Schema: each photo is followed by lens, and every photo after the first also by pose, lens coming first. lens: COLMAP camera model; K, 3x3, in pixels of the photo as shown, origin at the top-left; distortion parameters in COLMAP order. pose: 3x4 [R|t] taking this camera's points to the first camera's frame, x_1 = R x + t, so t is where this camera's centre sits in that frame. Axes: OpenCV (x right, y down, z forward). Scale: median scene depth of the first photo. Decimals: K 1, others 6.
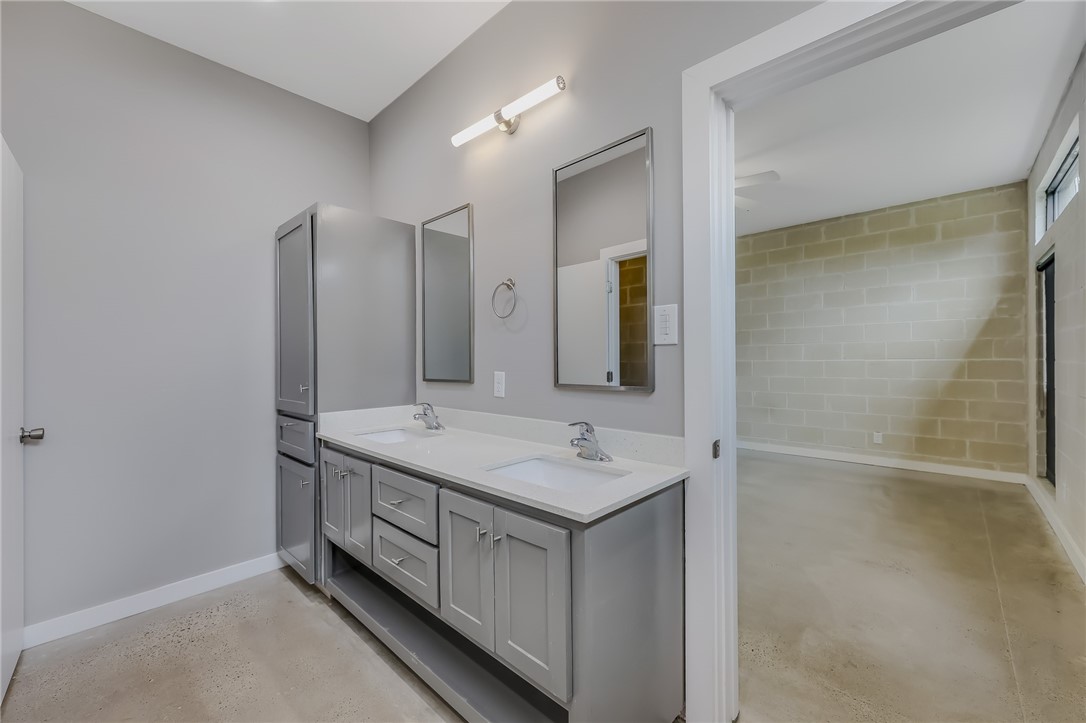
lens RADIAL K [[435.8, 0, 542.3], [0, 435.8, 359.8], [0, 0, 1]] dist [-0.003913, -0.000946]
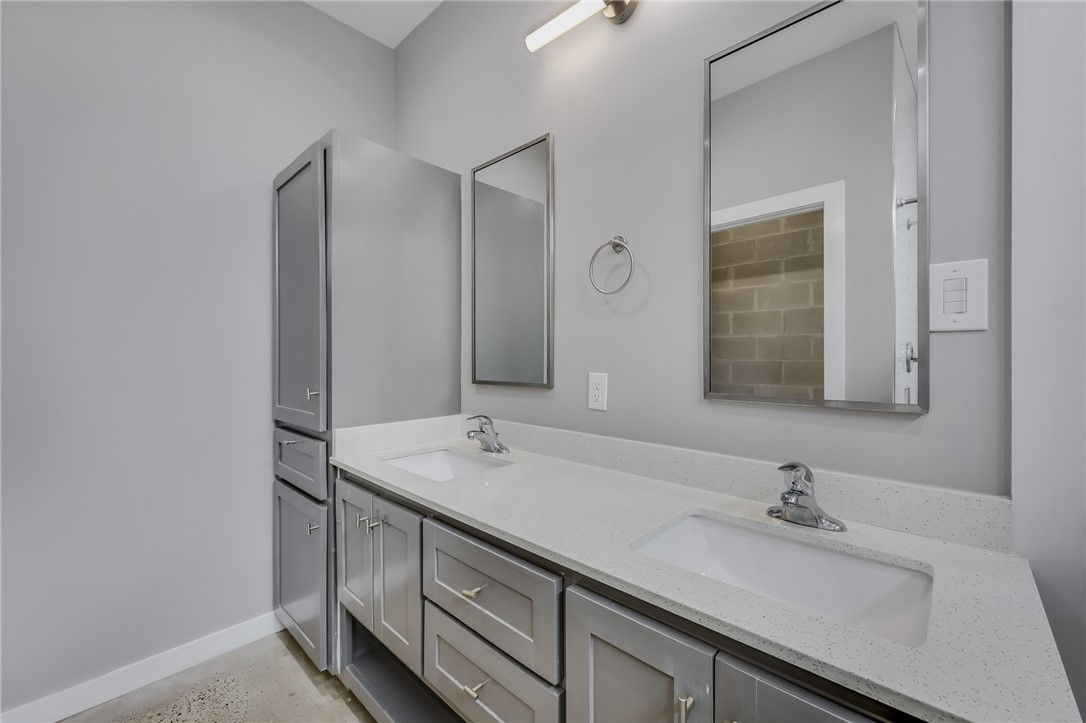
lens RADIAL K [[435.8, 0, 542.9], [0, 435.8, 360.3], [0, 0, 1]] dist [-0.003913, -0.000946]
pose [[0.999958, 0.008905, 0.001975, -0.192229], [-0.008922, 0.999924, 0.008467, 0.002402], [-0.001899, -0.008484, 0.999962, 0.321216]]
